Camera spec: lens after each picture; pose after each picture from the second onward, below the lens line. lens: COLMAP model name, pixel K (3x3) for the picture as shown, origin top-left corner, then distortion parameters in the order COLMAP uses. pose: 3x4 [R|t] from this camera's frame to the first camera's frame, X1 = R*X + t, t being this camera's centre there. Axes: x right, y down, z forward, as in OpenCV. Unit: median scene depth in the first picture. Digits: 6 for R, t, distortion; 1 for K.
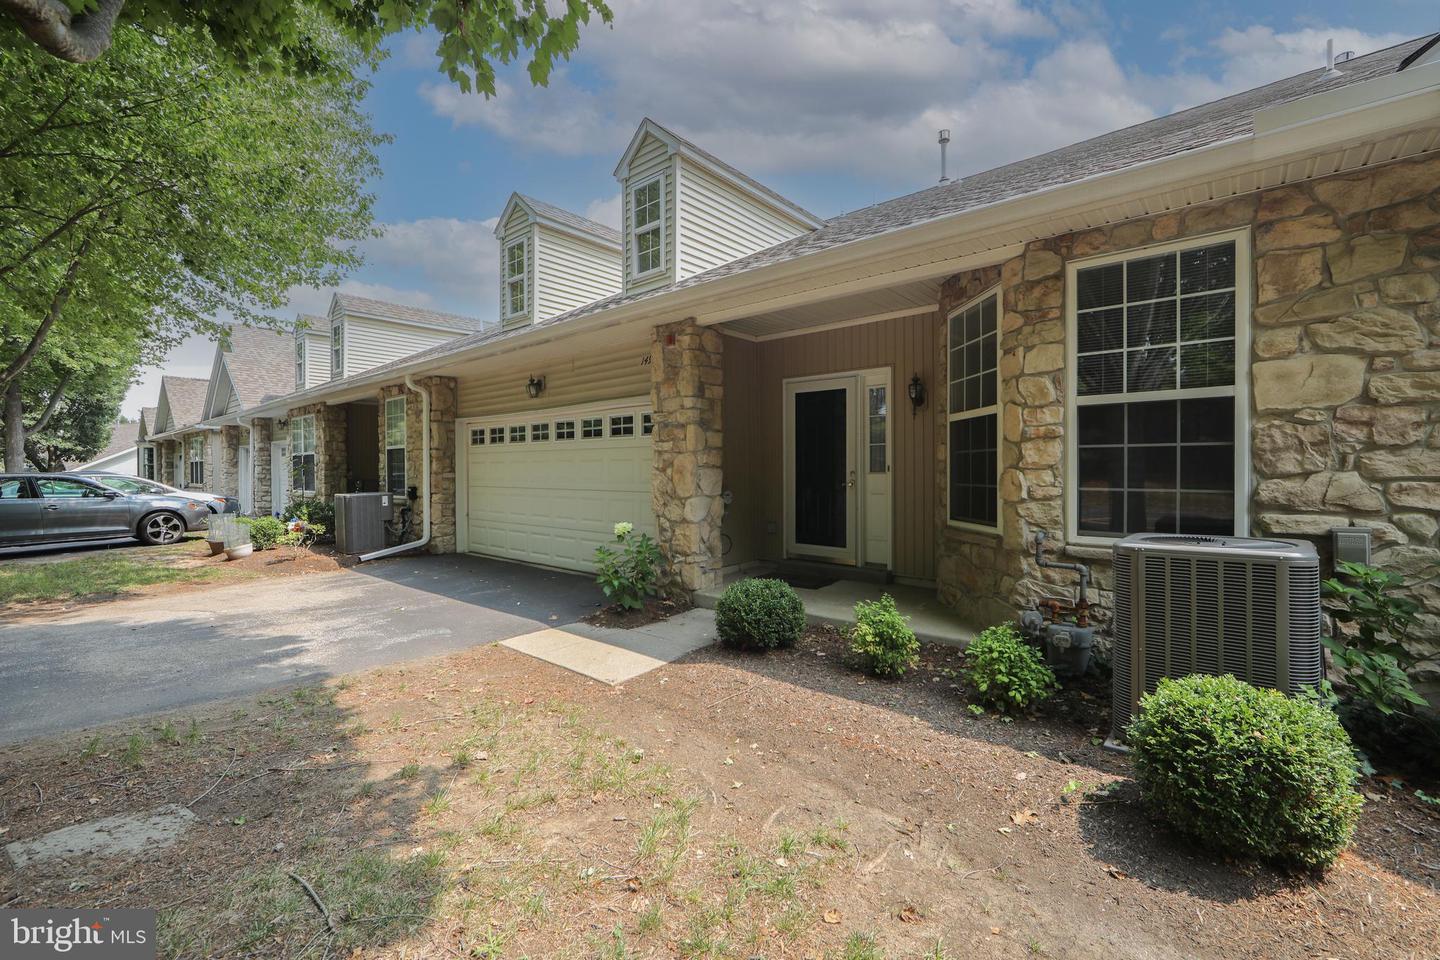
lens RADIAL K [[608.8, 0, 719.8], [0, 608.8, 476.1], [0, 0, 1]] dist [-0.010577, 0.000503]
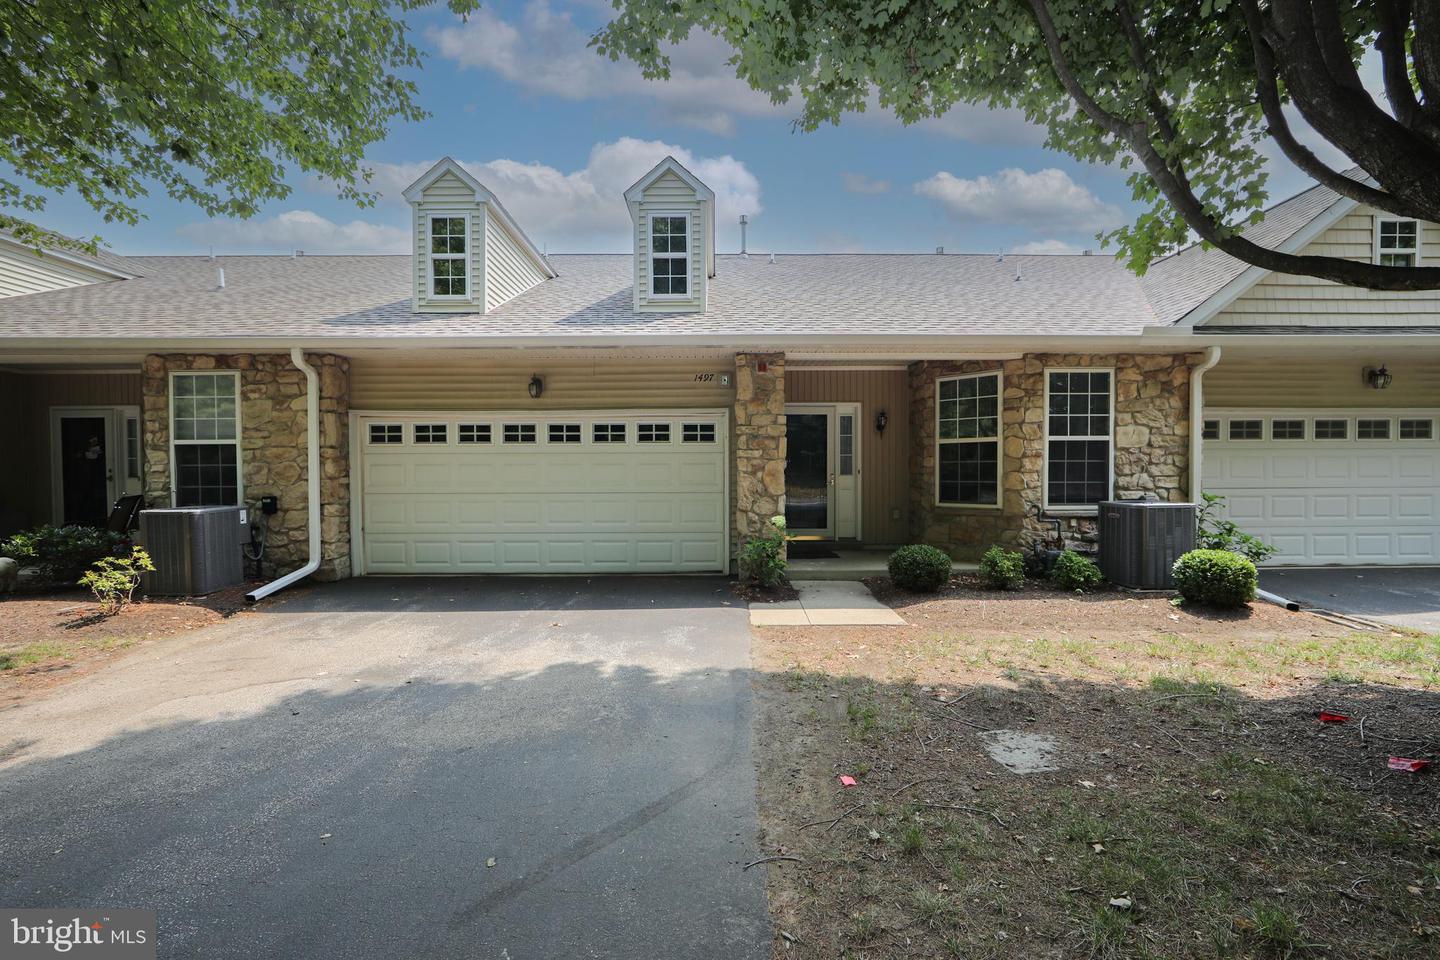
lens RADIAL K [[563.5, 0, 728.1], [0, 563.5, 480.6], [0, 0, 1]] dist [-0.014644, 0.000077]
pose [[0.754051, -0.012105, 0.656705, -1.355317], [0.008470, 0.999926, 0.008705, -0.008777], [-0.656762, -0.001002, 0.754098, 0.287946]]
